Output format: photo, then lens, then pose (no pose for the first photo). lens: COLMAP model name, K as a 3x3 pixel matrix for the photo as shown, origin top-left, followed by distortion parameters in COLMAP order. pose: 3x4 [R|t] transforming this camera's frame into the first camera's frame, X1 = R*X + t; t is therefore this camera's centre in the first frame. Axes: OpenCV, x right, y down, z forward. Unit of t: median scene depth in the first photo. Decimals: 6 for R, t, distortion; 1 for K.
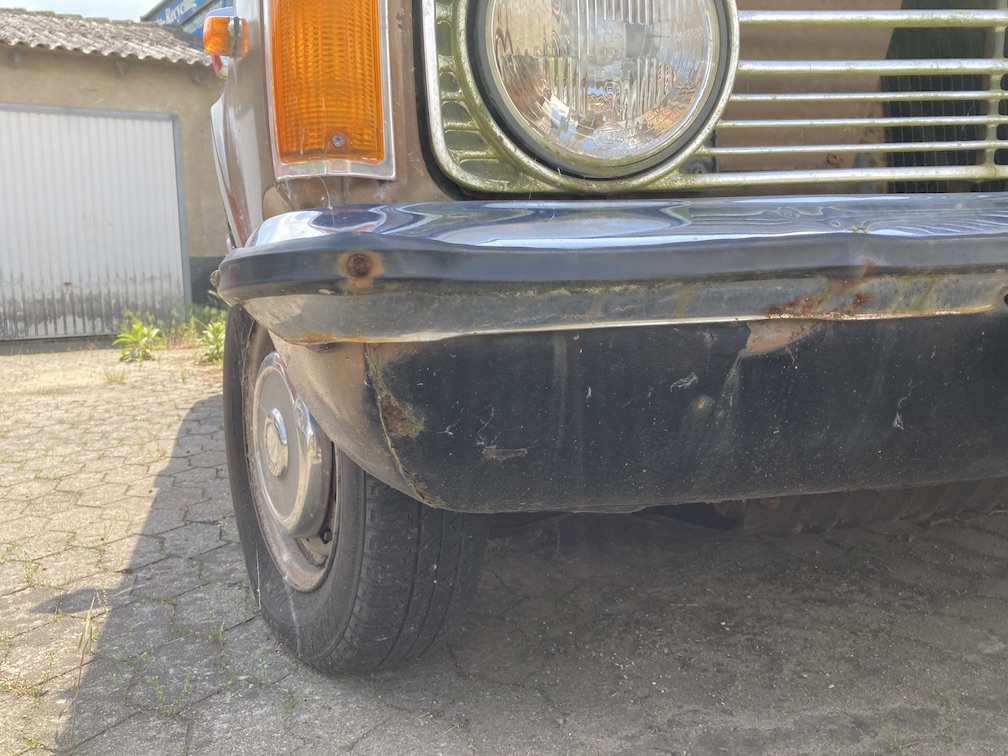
lens RADIAL K [[945.5, 0, 499.5], [0, 945.5, 374.3], [0, 0, 1]] dist [0.010484, -0.006003]
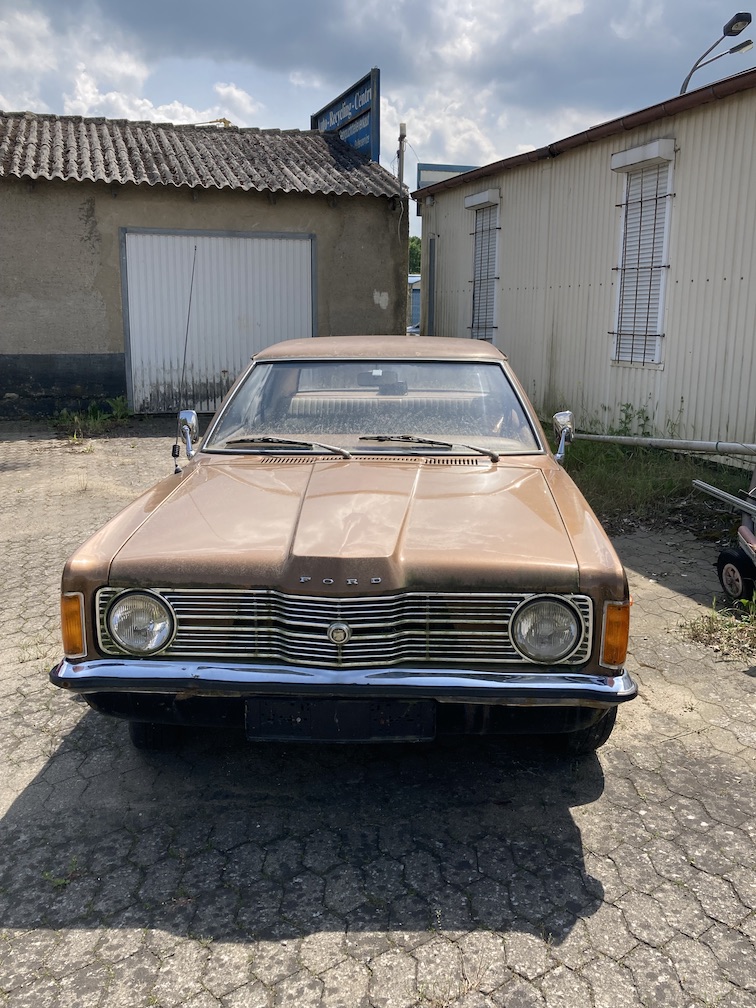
lens RADIAL K [[945.5, 0, 378.0], [0, 945.5, 504.0], [0, 0, 1]] dist [0.010484, -0.006003]
pose [[0.947555, 0.105135, -0.301805, 0.144064], [-0.070493, 0.989839, 0.123491, -0.091353], [0.311721, -0.095740, 0.945338, -0.158762]]
